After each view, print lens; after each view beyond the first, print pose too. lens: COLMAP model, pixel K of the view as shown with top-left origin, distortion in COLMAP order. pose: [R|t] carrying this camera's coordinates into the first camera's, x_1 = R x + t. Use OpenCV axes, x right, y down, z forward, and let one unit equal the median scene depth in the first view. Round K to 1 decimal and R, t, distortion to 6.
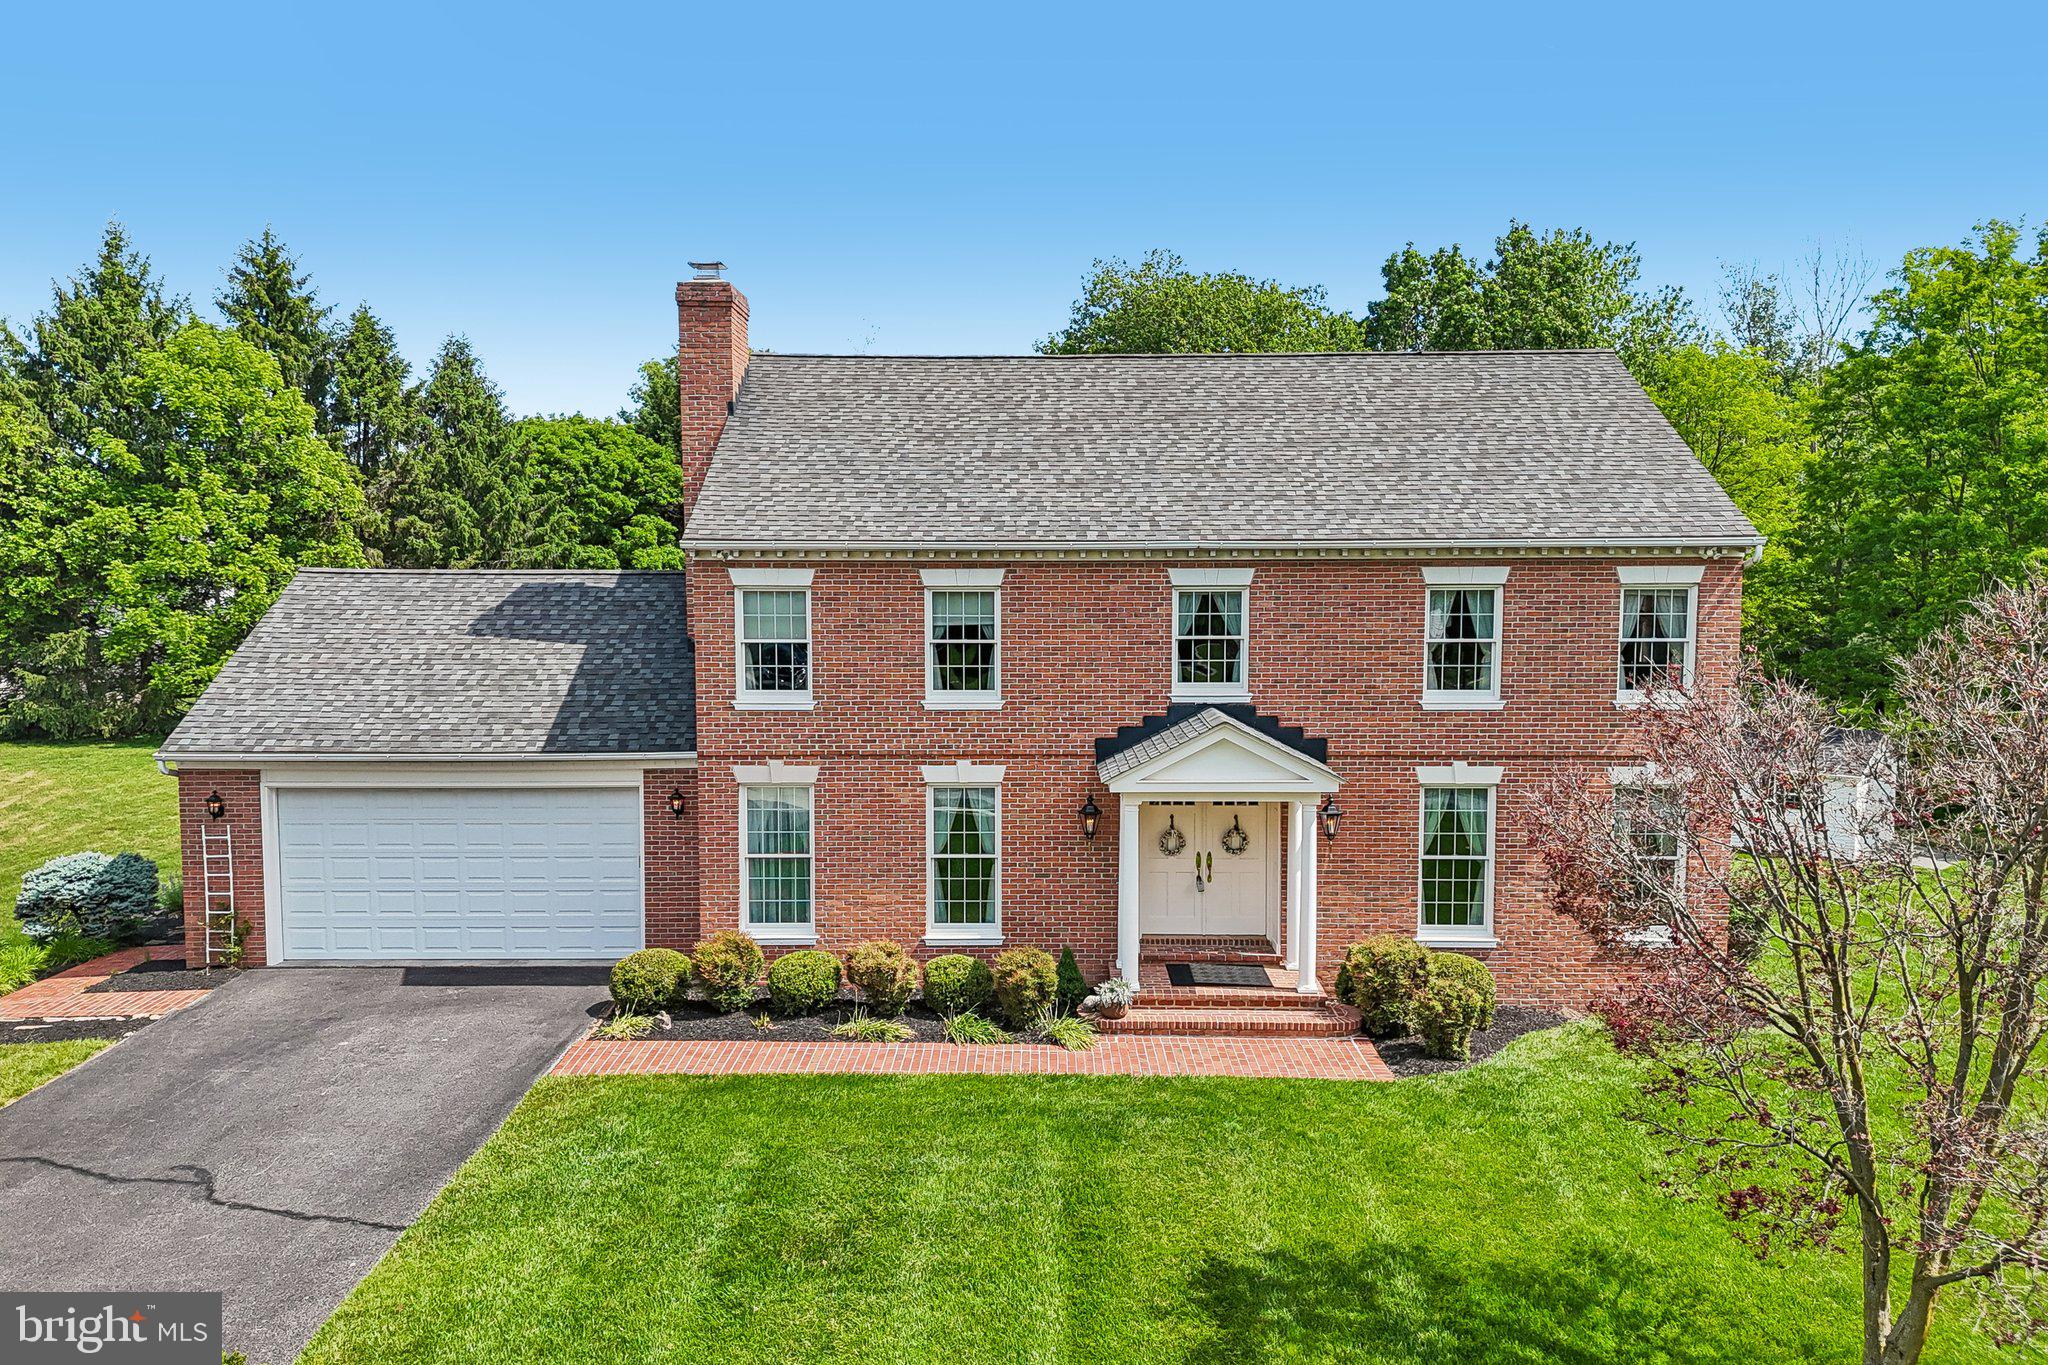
lens RADIAL K [[1504.7, 0, 1024.0], [0, 1504.7, 682.5], [0, 0, 1]] dist [0.076318, -0.071475]
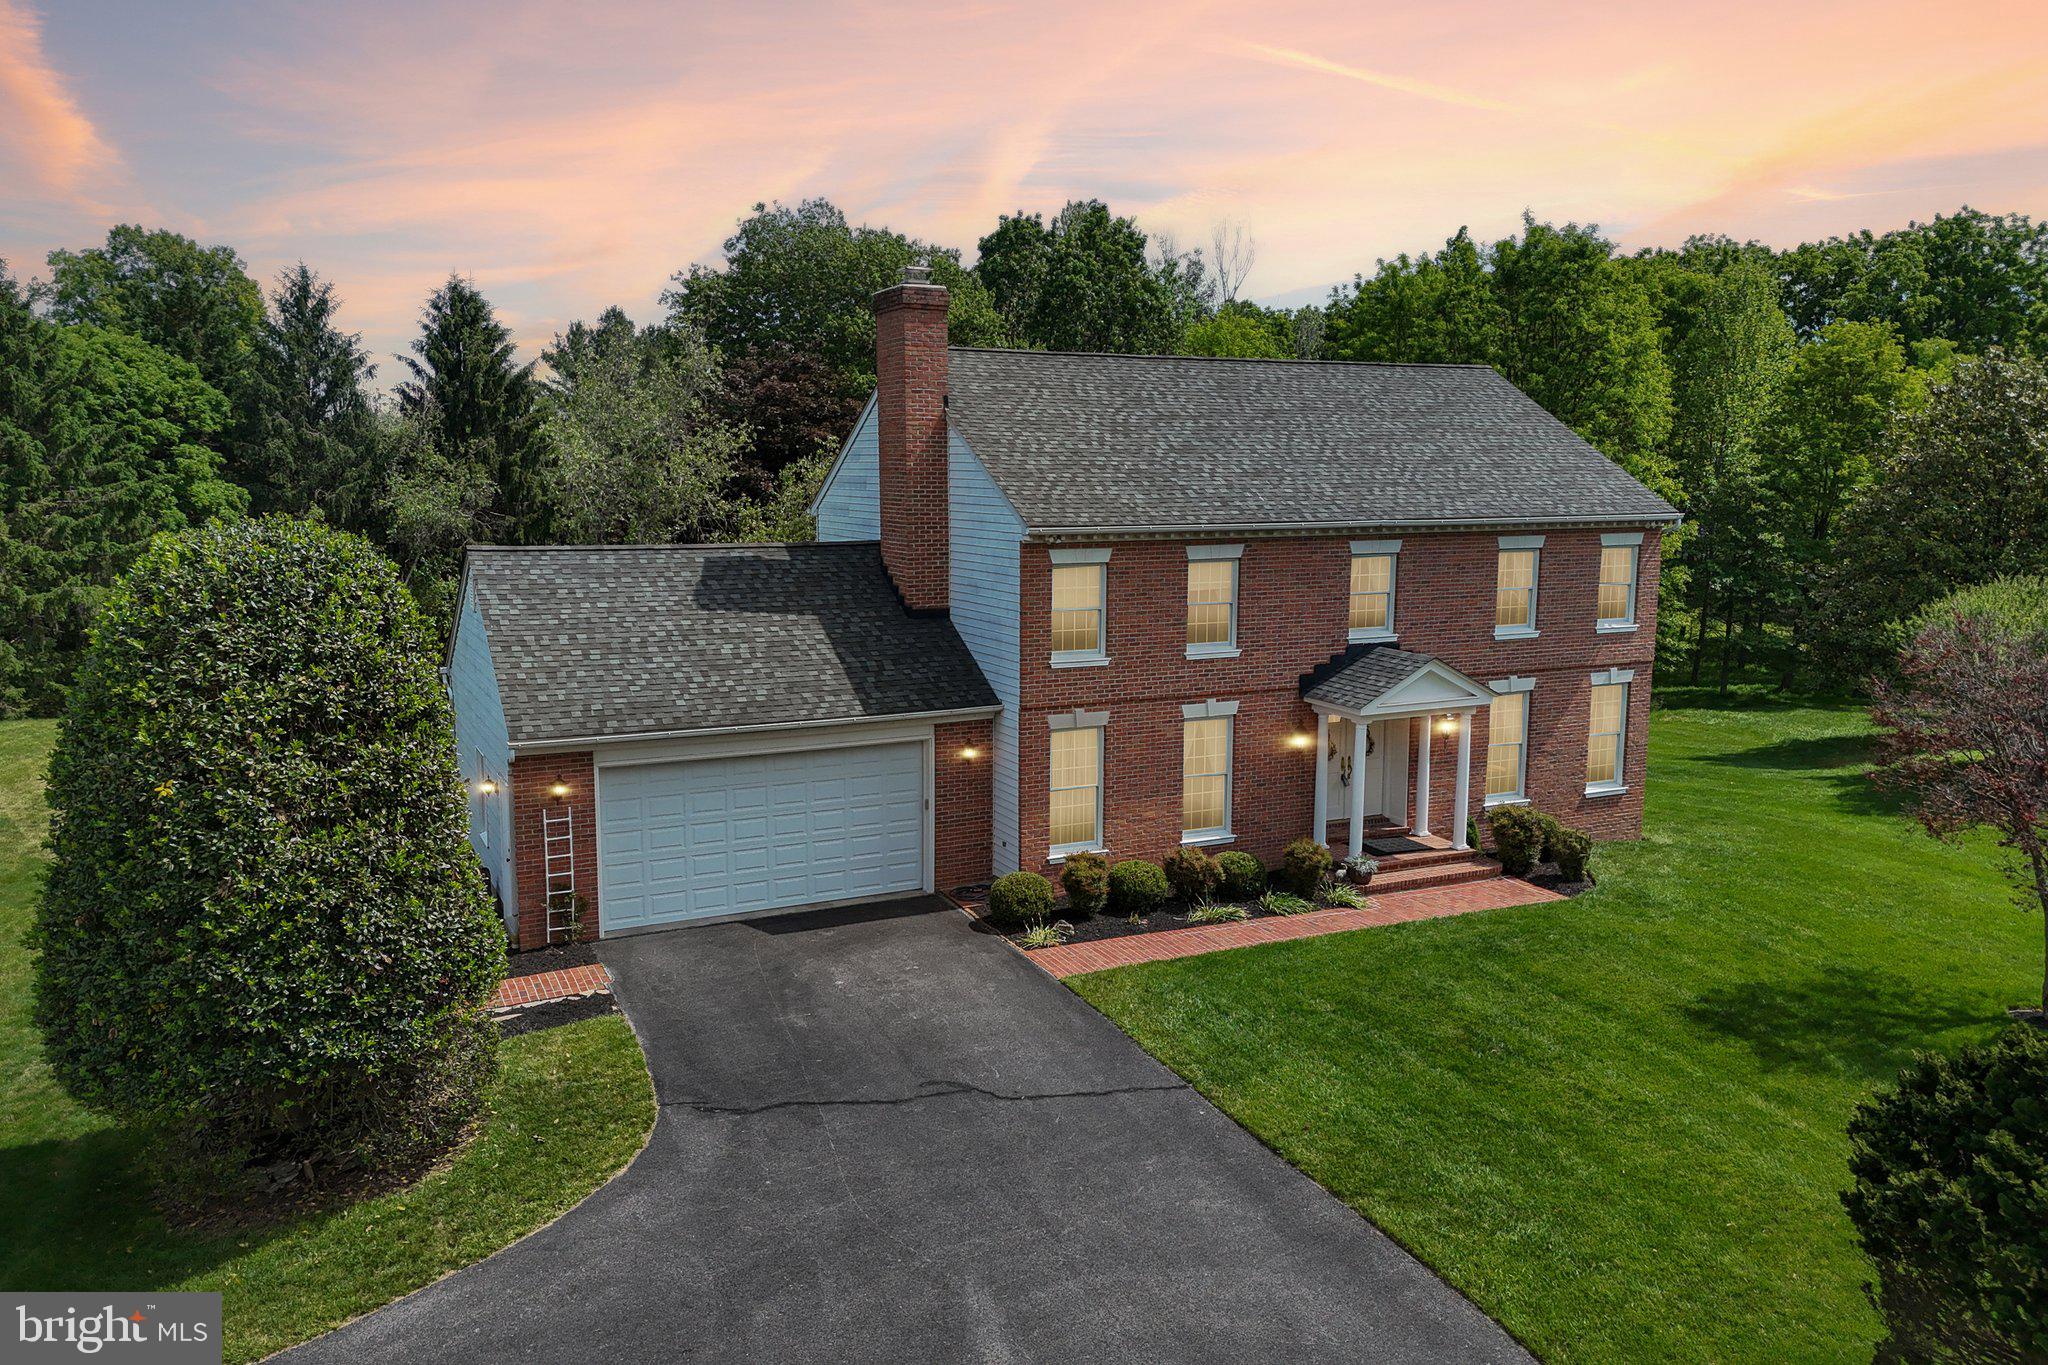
lens RADIAL K [[1500.1, 0, 1024.0], [0, 1500.1, 682.5], [0, 0, 1]] dist [0.091645, -0.114371]
pose [[0.893210, -0.060624, 0.445534, -0.732297], [0.034650, 0.997203, 0.066224, -0.049359], [-0.448302, -0.043714, 0.892812, -0.043260]]
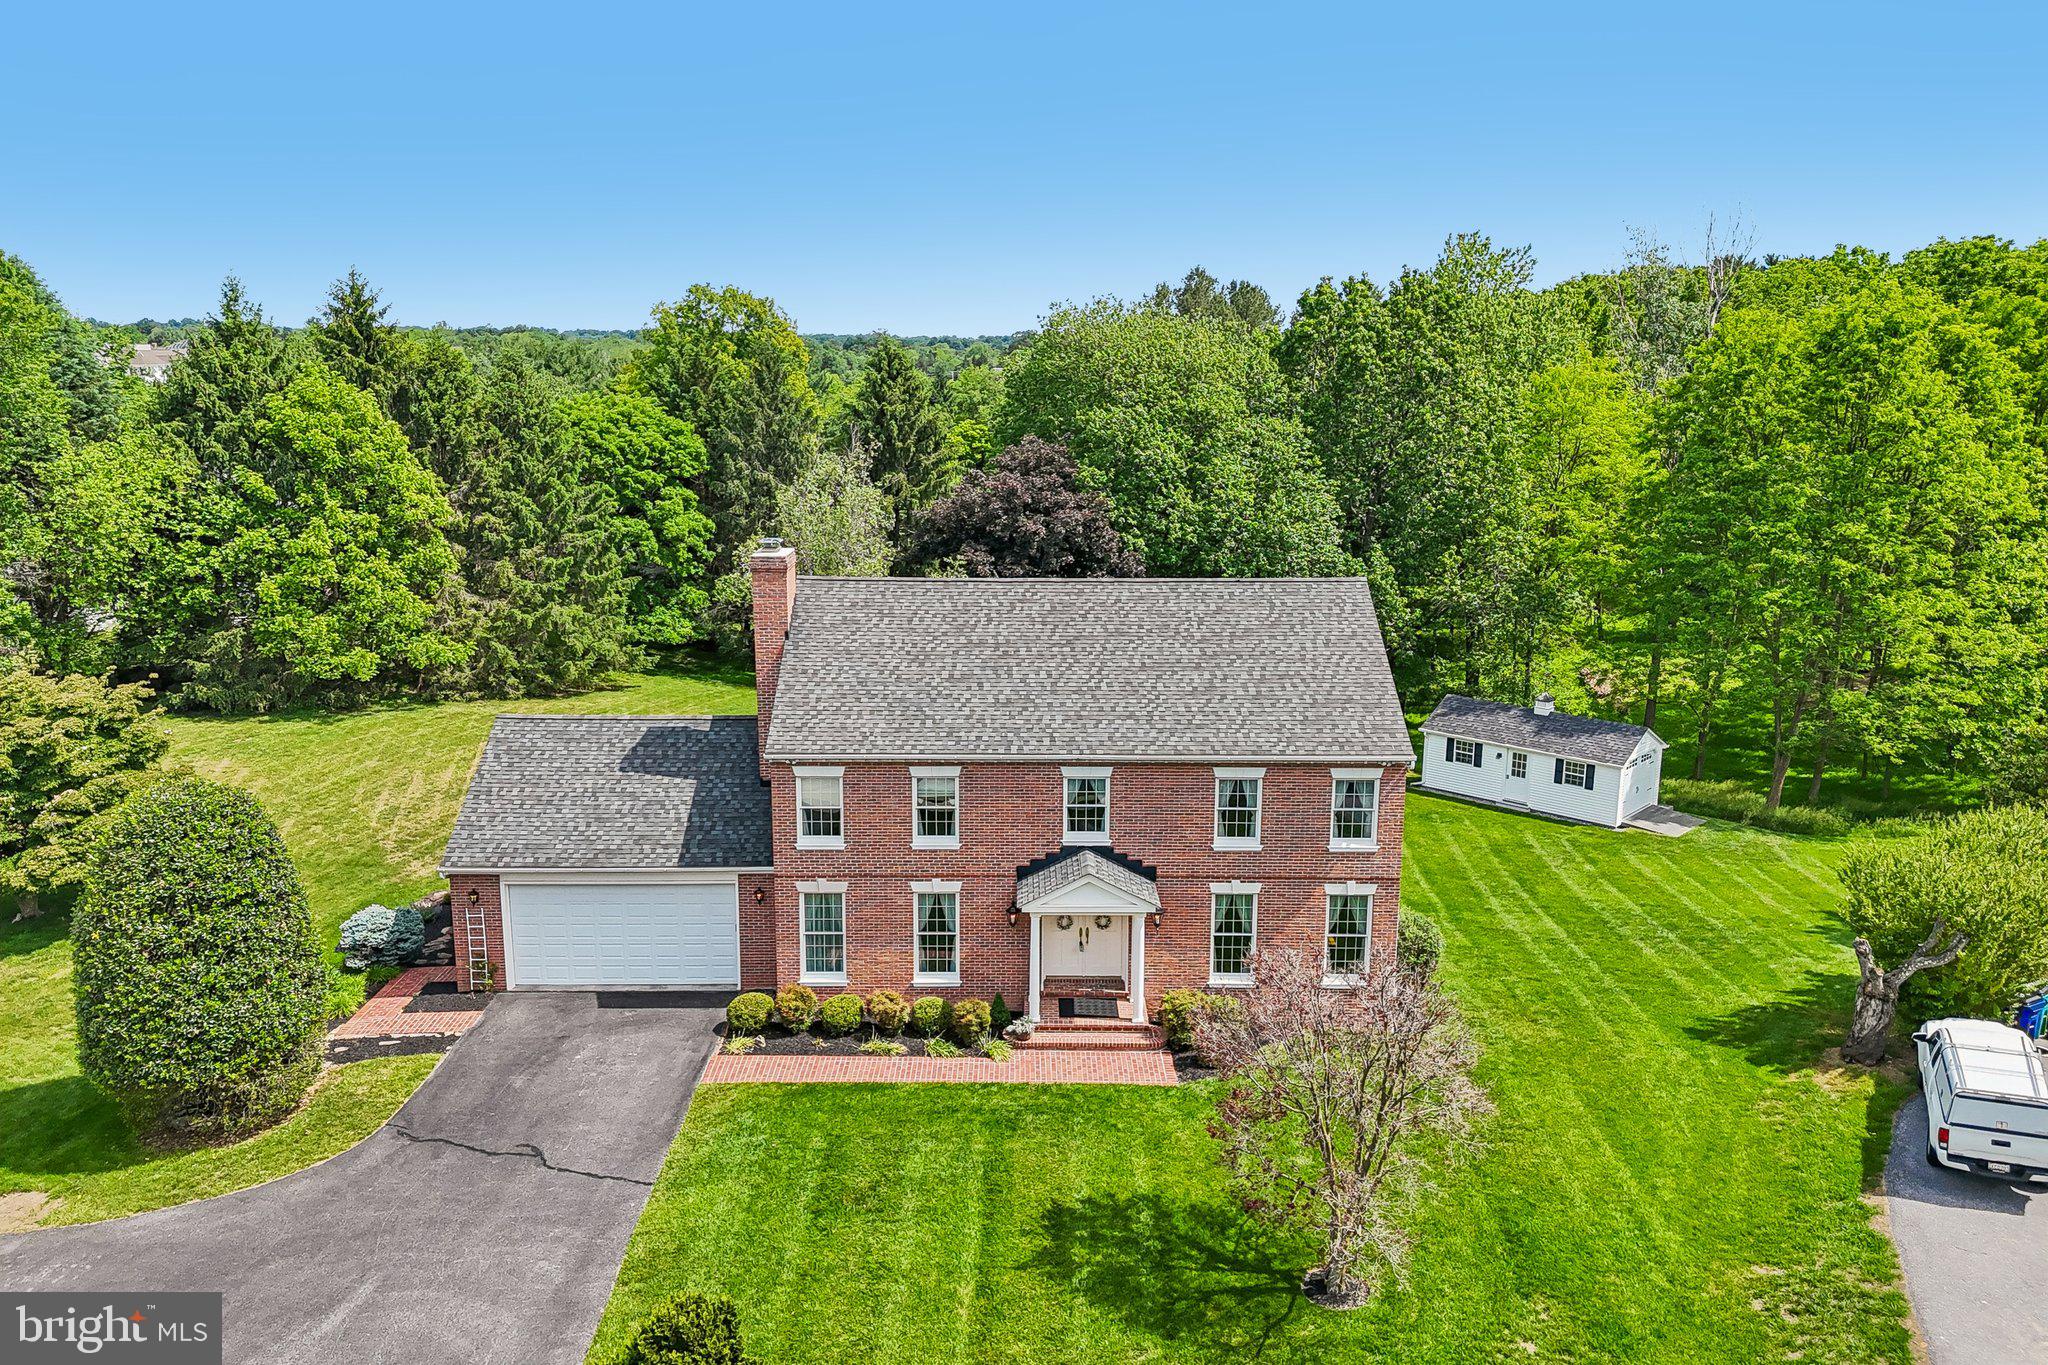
lens RADIAL K [[1496.9, 0, 1024.0], [0, 1496.9, 682.5], [0, 0, 1]] dist [0.125355, -0.175997]
pose [[0.999959, 0.002743, 0.008593, 0.040992], [-0.003830, 0.991608, 0.129223, -0.372670], [-0.008166, -0.129250, 0.991578, -0.599543]]
